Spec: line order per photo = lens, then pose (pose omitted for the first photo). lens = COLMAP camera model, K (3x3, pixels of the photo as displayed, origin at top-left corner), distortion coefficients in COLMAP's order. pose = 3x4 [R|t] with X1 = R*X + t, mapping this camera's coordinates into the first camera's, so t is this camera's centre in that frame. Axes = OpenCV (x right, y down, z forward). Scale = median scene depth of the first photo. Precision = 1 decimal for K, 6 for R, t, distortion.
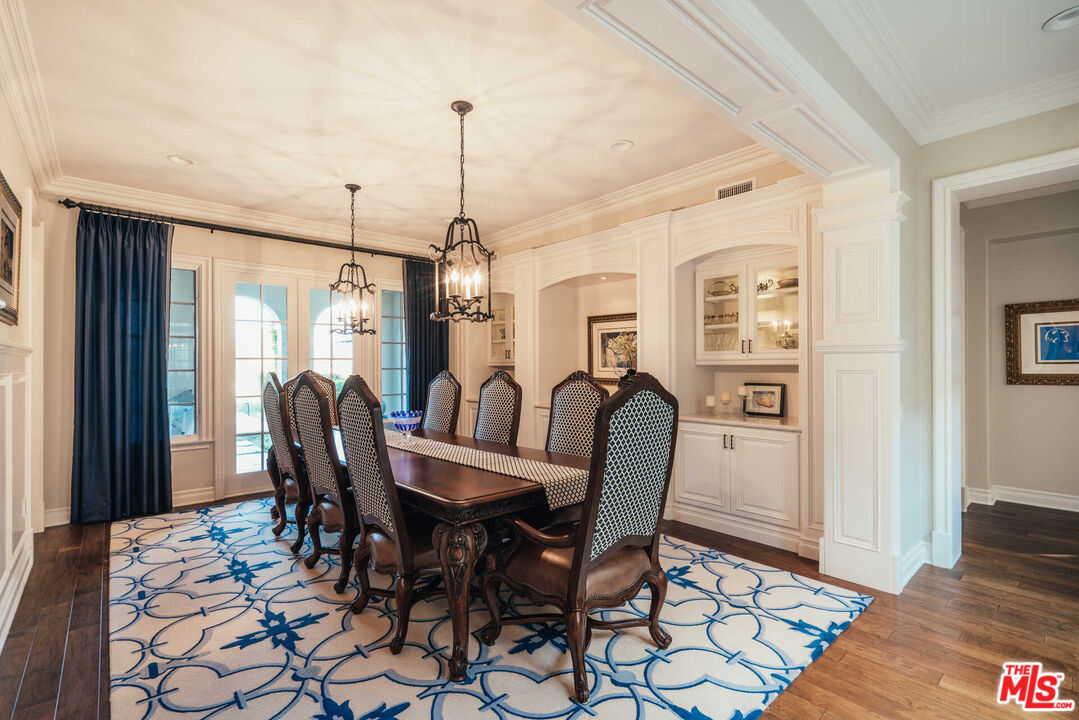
lens RADIAL K [[490.1, 0, 542.1], [0, 490.1, 363.4], [0, 0, 1]] dist [0.003050, -0.000029]
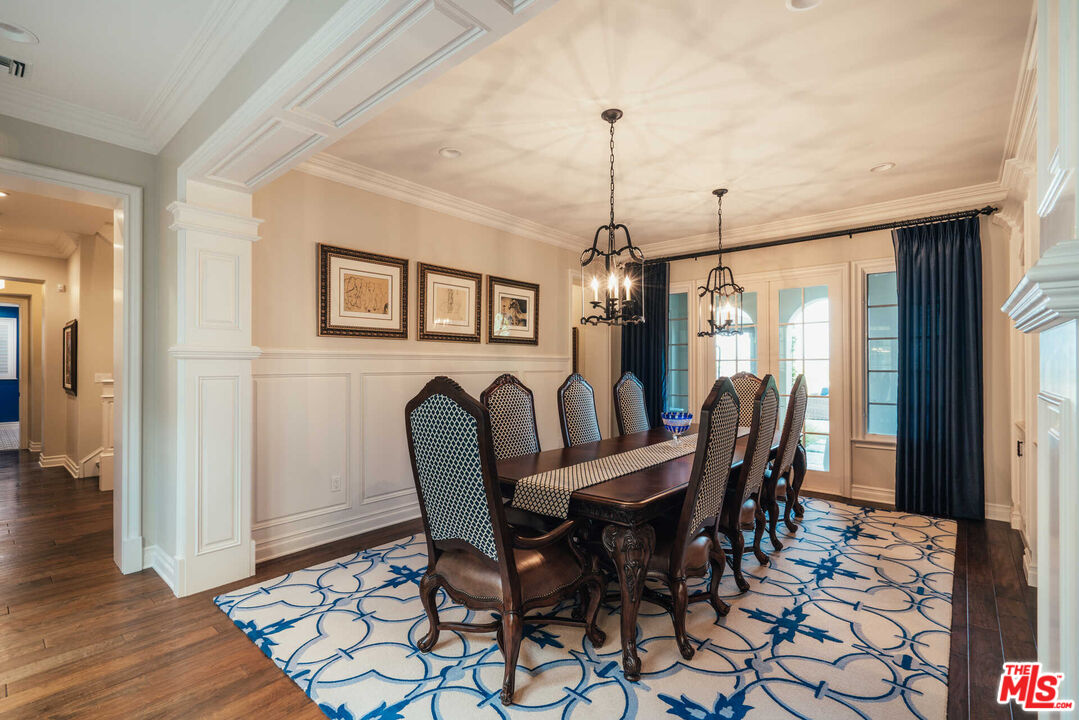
lens RADIAL K [[490.1, 0, 542.1], [0, 490.1, 363.4], [0, 0, 1]] dist [0.003050, -0.000029]
pose [[0.138874, 0.000069, -0.990310, 0.565683], [0.001296, 0.999999, 0.000251, -0.003751], [0.990309, -0.001318, 0.138874, 0.487592]]
